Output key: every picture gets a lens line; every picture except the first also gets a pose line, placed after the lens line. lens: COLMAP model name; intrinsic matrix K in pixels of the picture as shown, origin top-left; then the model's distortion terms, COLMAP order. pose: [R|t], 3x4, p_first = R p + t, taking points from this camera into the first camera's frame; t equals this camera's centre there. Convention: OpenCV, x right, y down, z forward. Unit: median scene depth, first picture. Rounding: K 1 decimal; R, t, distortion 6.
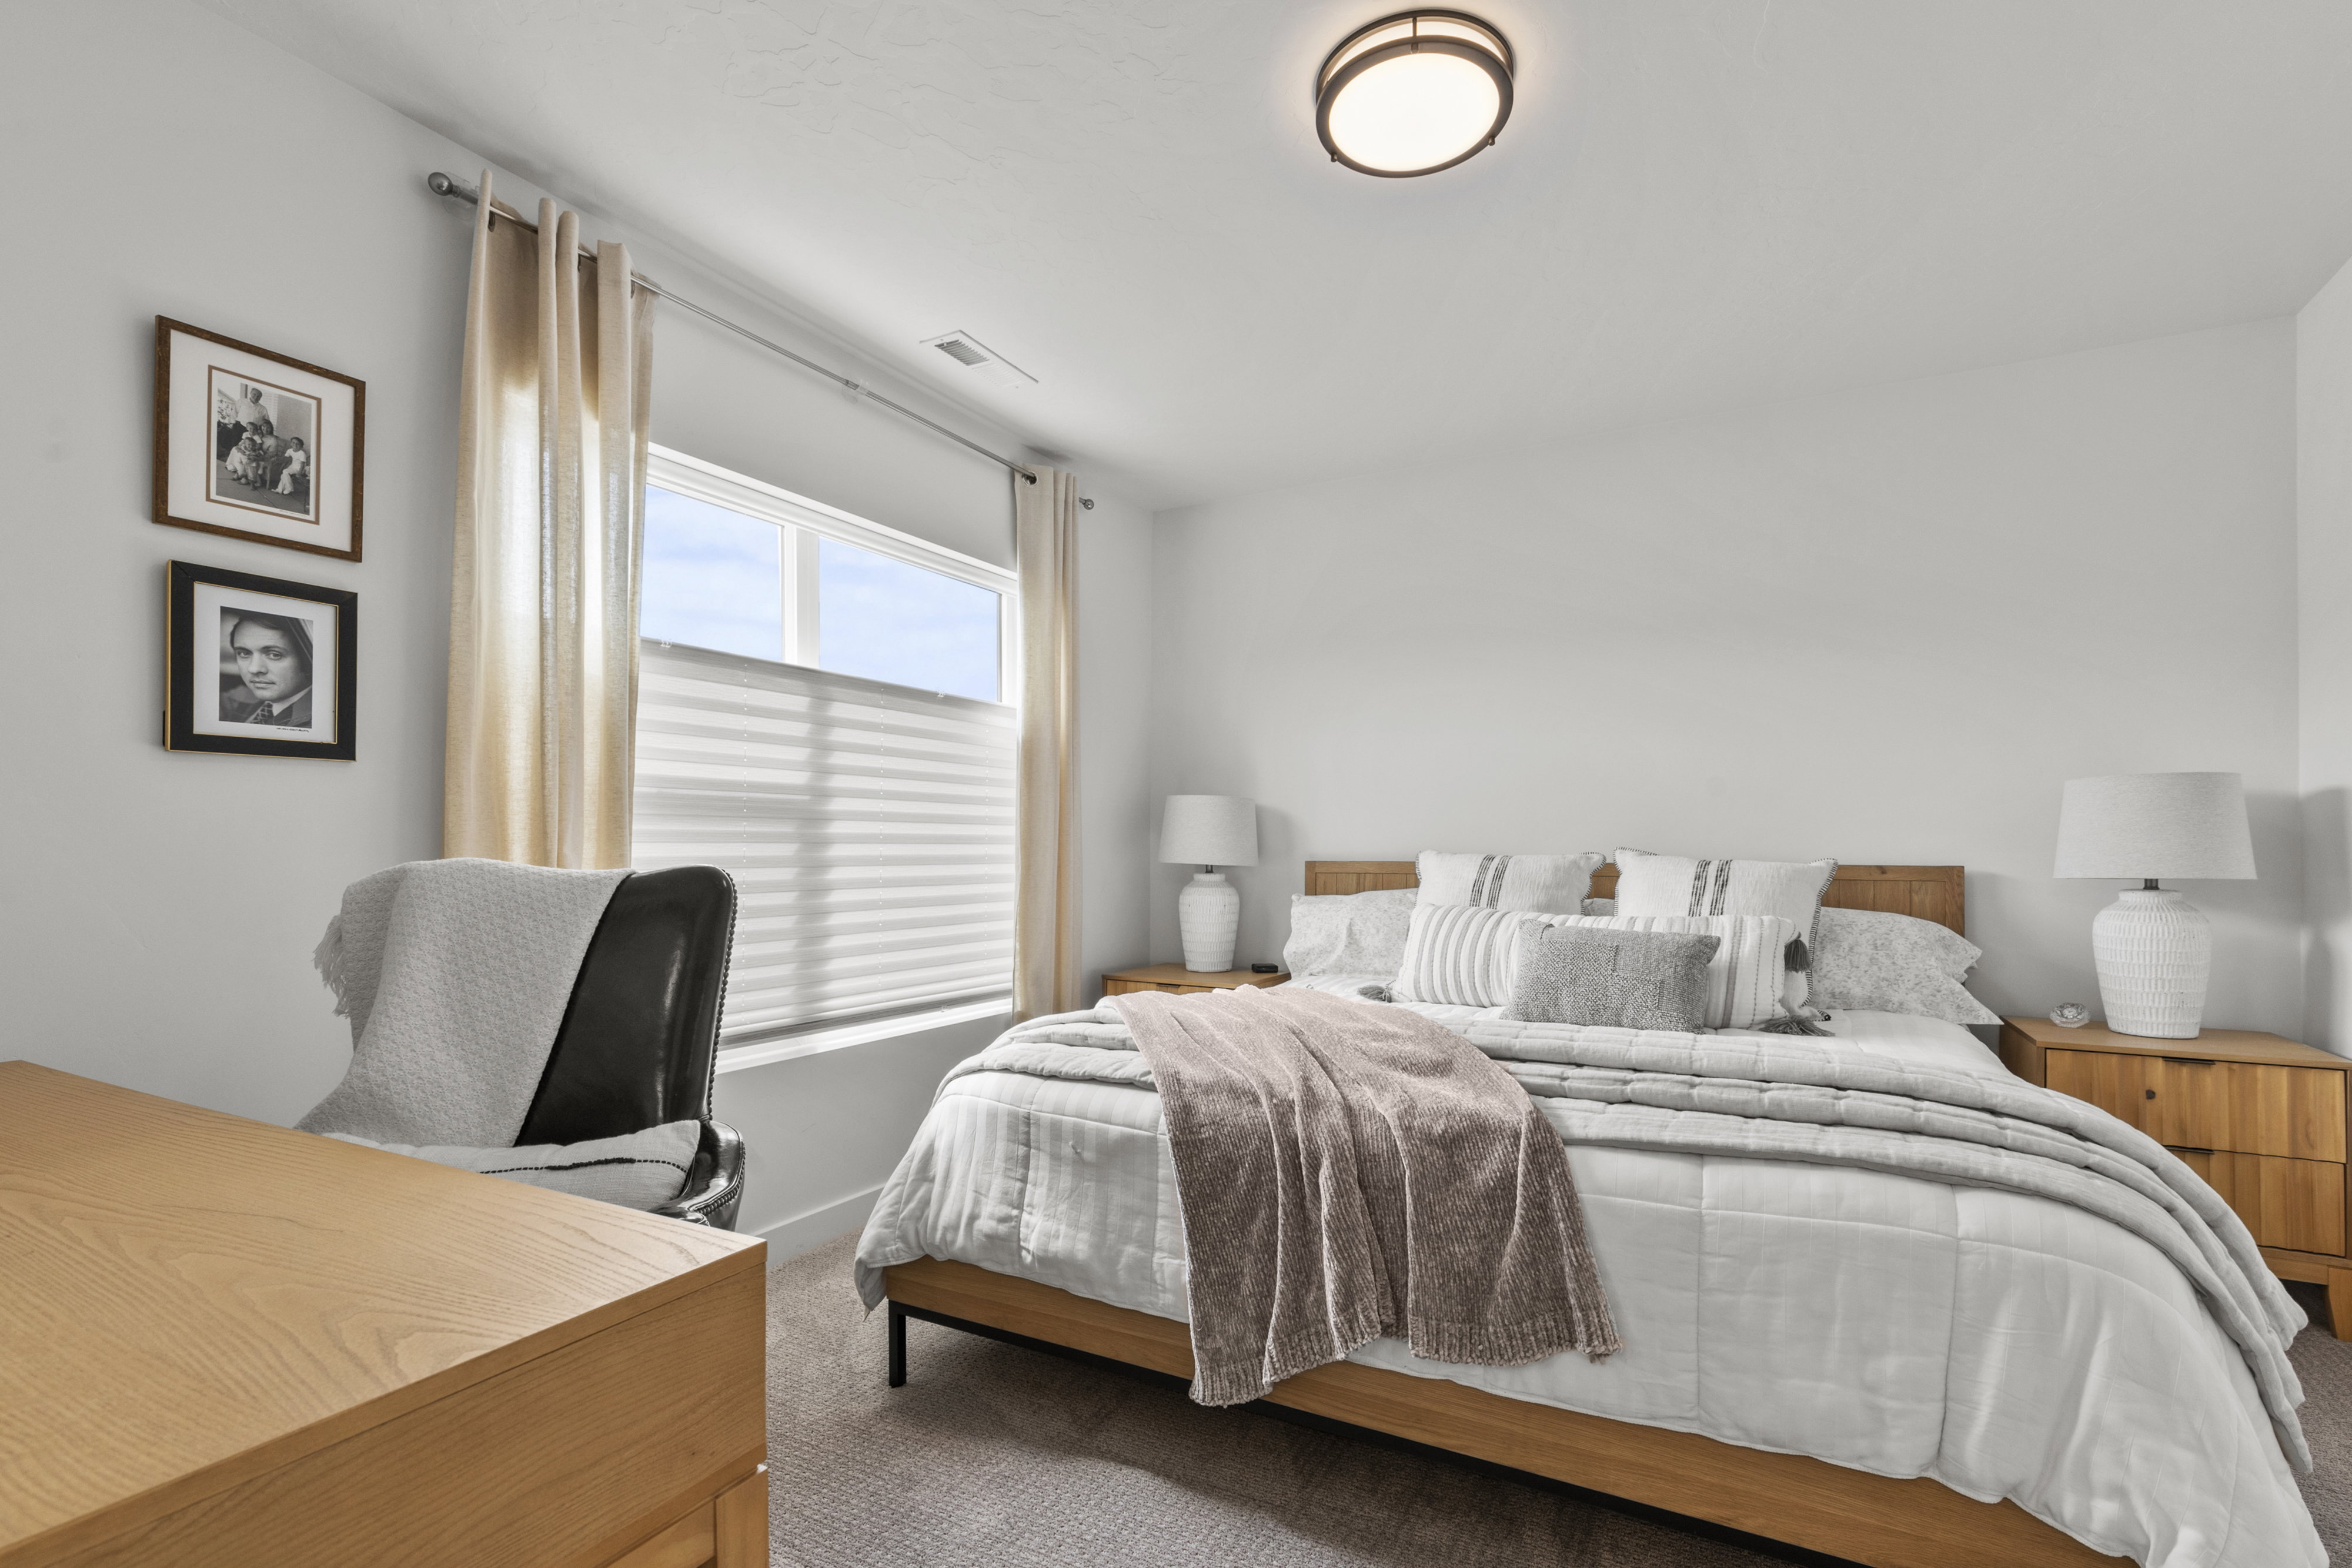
lens RADIAL K [[1074.4, 0, 1360.4], [0, 1074.4, 835.3], [0, 0, 1]] dist [0.005023, -0.000221]
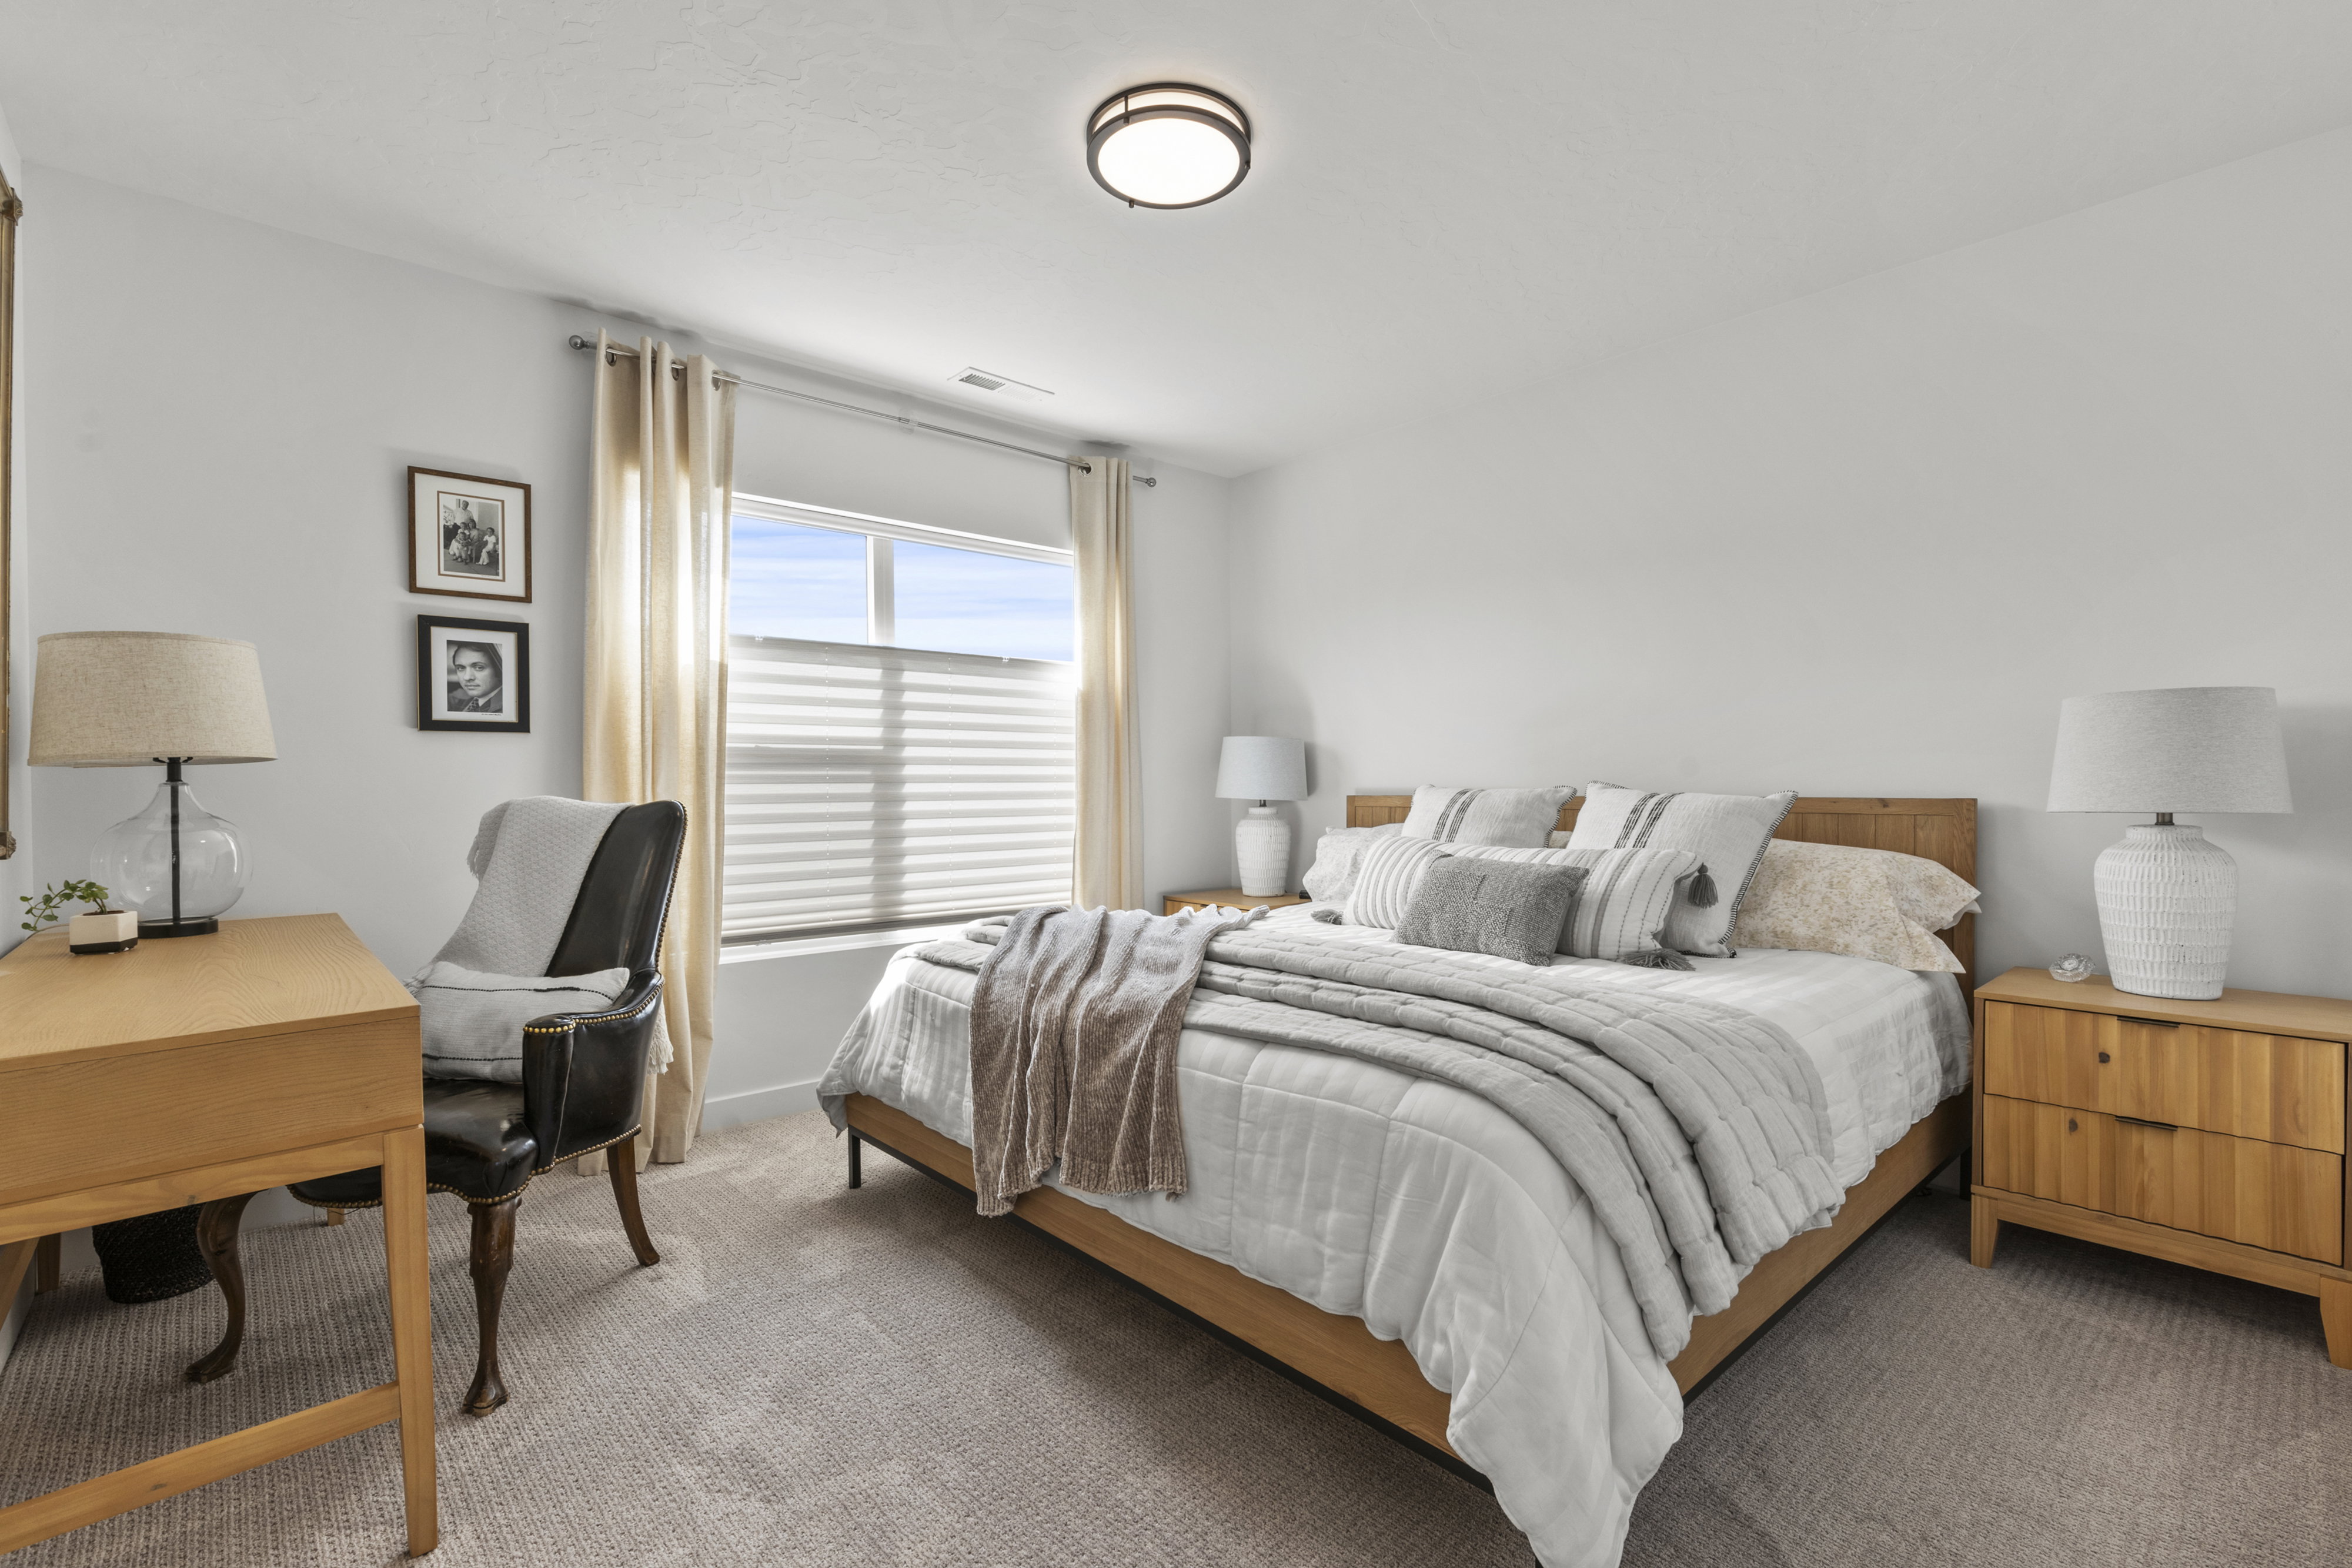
lens RADIAL K [[1074.4, 0, 1241.9], [0, 1074.4, 786.6], [0, 0, 1]] dist [0.005023, -0.000221]
pose [[0.938856, -0.006299, -0.344253, 0.521077], [0.011595, 0.999844, 0.013327, -0.000866], [0.344115, -0.016504, 0.938782, -0.088934]]
